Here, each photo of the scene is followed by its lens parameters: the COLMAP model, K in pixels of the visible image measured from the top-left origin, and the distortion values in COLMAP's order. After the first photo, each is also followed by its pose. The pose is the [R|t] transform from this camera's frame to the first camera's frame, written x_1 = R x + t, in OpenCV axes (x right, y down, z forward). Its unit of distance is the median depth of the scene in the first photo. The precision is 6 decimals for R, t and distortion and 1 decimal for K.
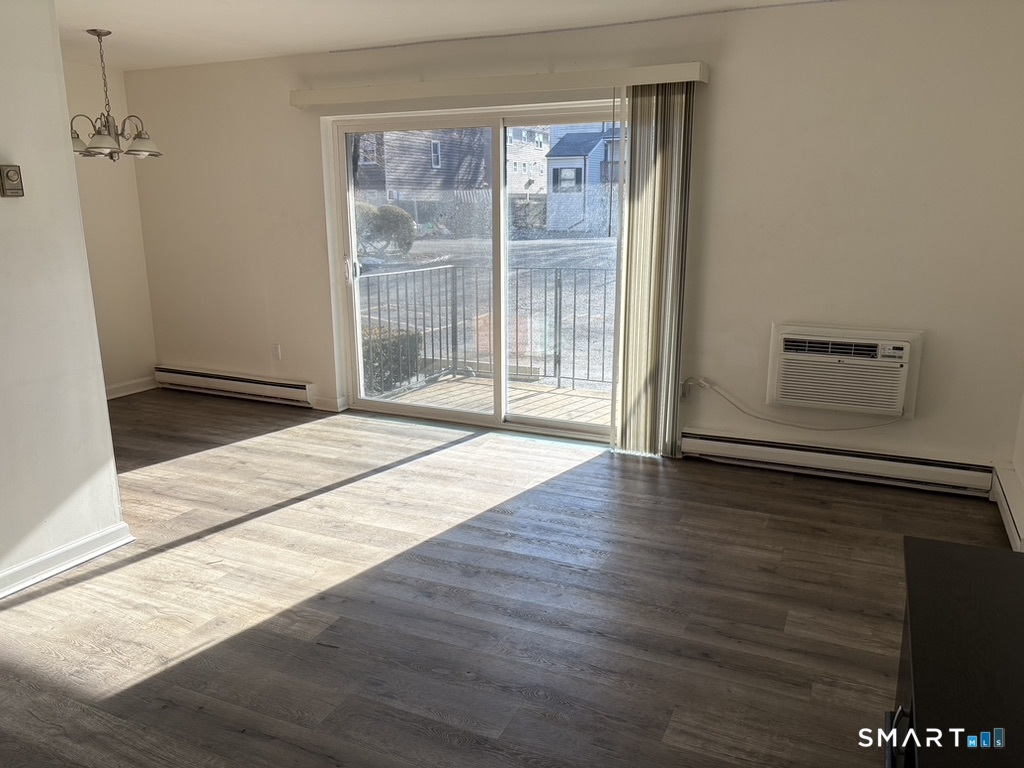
lens RADIAL K [[773.5, 0, 516.8], [0, 773.5, 386.8], [0, 0, 1]] dist [0.087085, -0.096137]
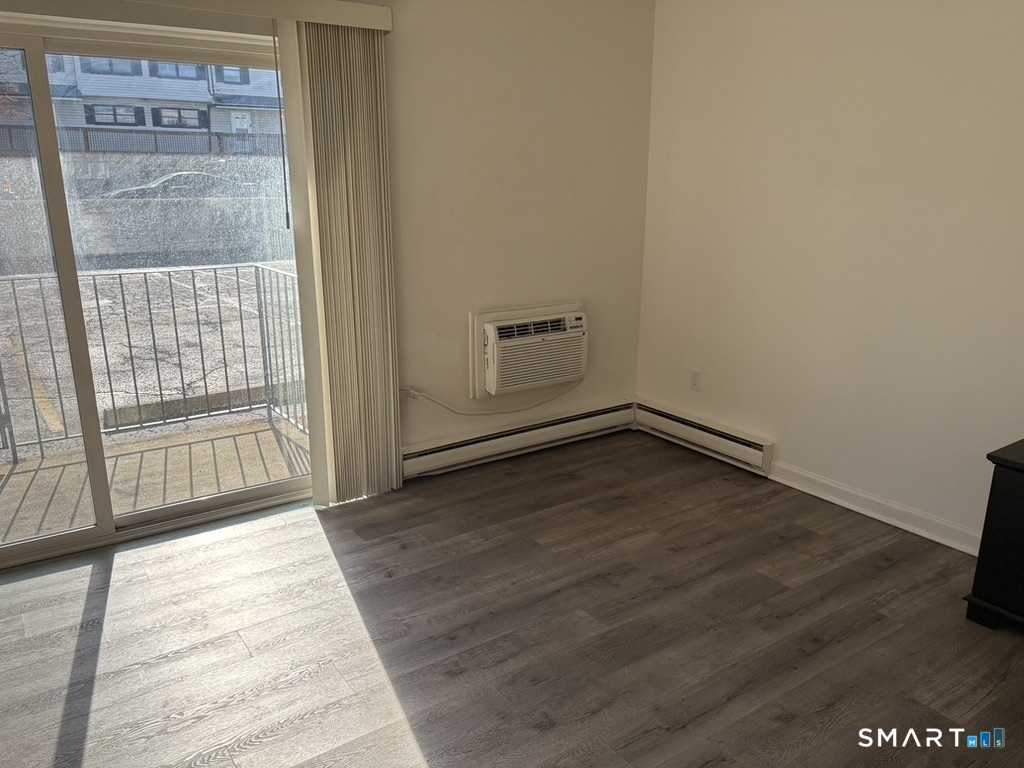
lens RADIAL K [[773.5, 0, 516.8], [0, 773.5, 386.8], [0, 0, 1]] dist [0.087085, -0.096137]
pose [[0.508764, -0.222544, 0.831645, -0.448578], [0.196612, 0.970517, 0.139428, -0.116932], [-0.838155, 0.092575, 0.537519, 0.472597]]
